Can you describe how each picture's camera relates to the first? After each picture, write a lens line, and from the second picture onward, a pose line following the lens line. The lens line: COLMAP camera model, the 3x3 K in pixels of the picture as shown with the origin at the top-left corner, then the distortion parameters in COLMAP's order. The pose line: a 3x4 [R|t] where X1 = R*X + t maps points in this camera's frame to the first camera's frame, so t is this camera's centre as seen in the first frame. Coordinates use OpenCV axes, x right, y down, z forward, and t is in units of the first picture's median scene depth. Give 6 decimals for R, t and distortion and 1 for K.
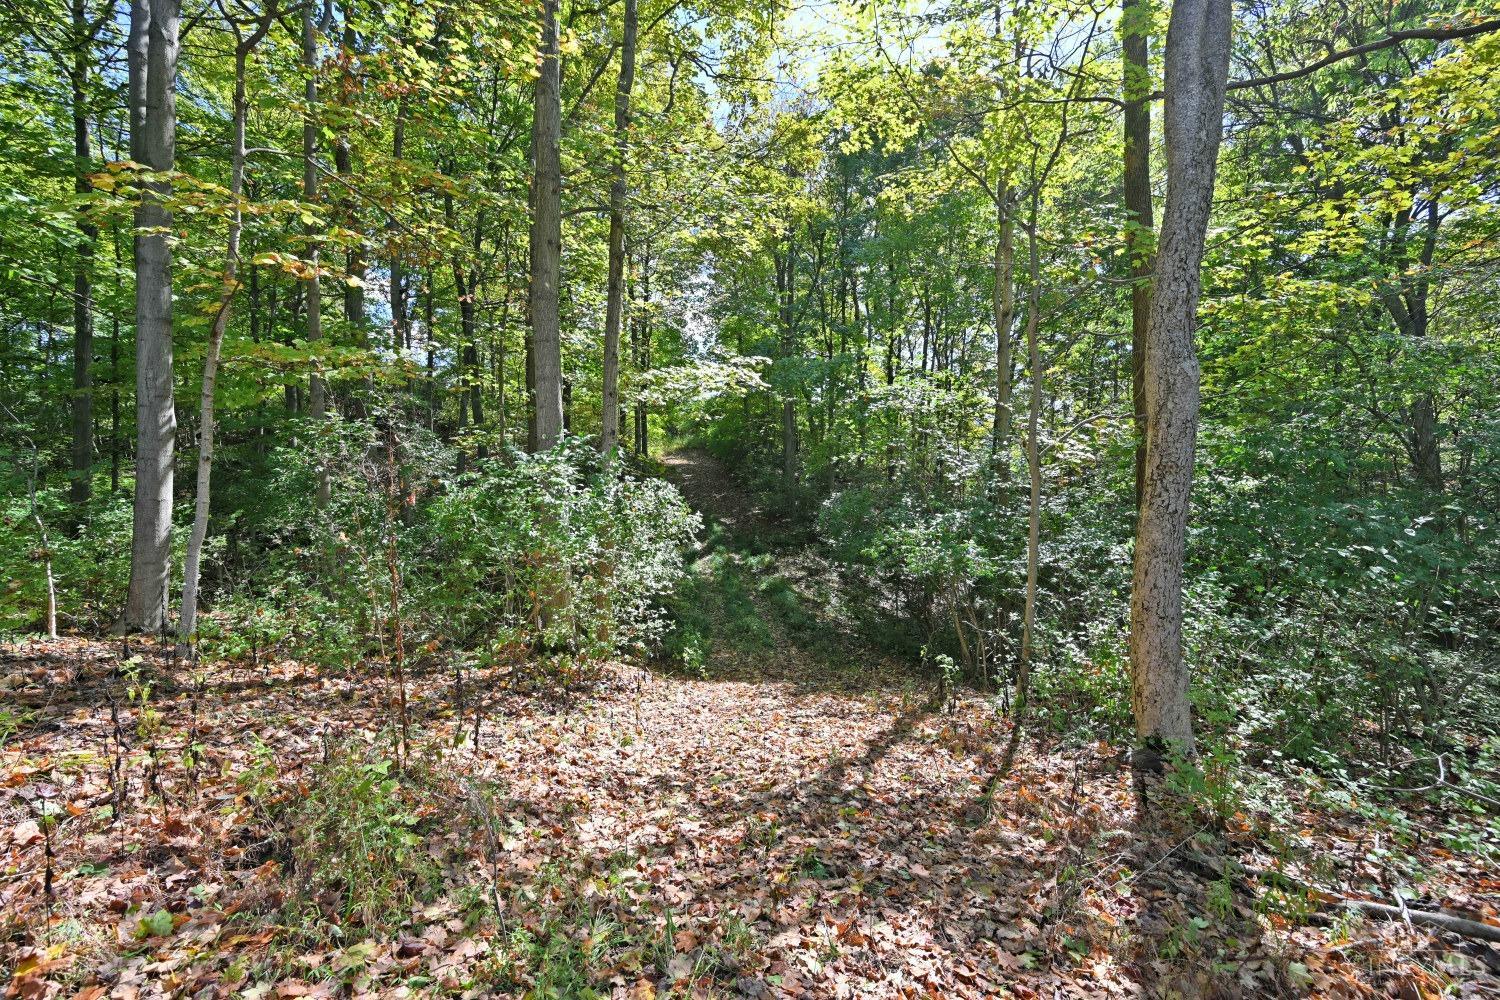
lens RADIAL K [[586.9, 0, 750.4], [0, 586.9, 498.6], [0, 0, 1]] dist [-0.000322, 0.000269]
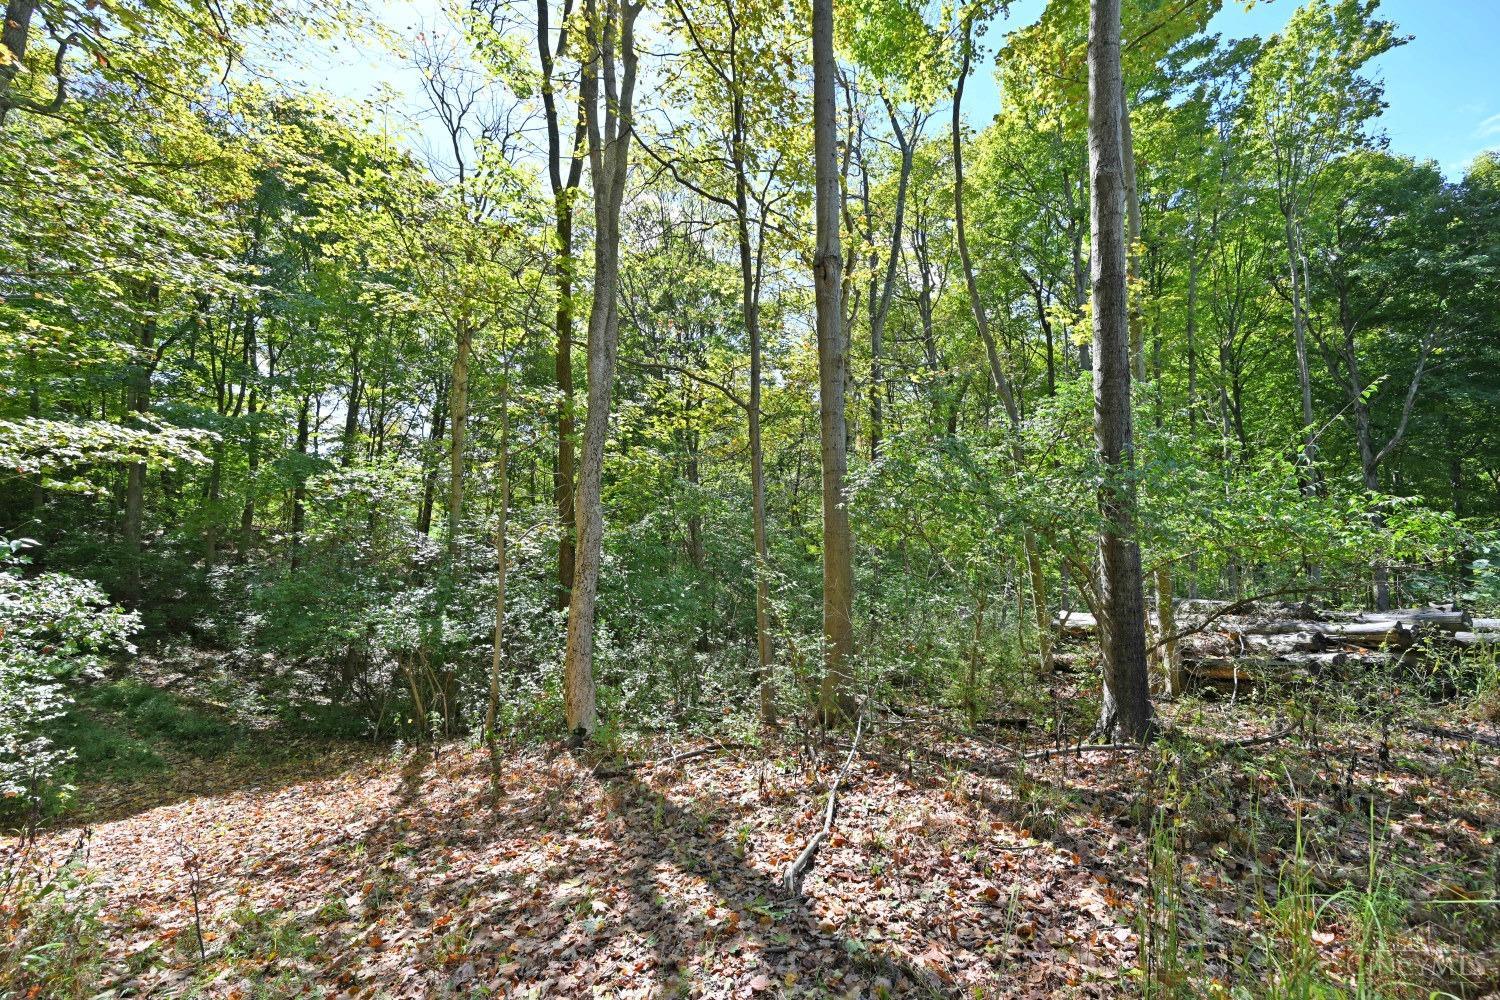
lens RADIAL K [[586.9, 0, 750.4], [0, 586.9, 500.3], [0, 0, 1]] dist [-0.000322, 0.000269]
pose [[0.595704, 0.066759, 0.800425, -0.299500], [0.011172, 0.995755, -0.091365, -0.060623], [-0.803127, 0.063369, 0.592429, -0.316799]]
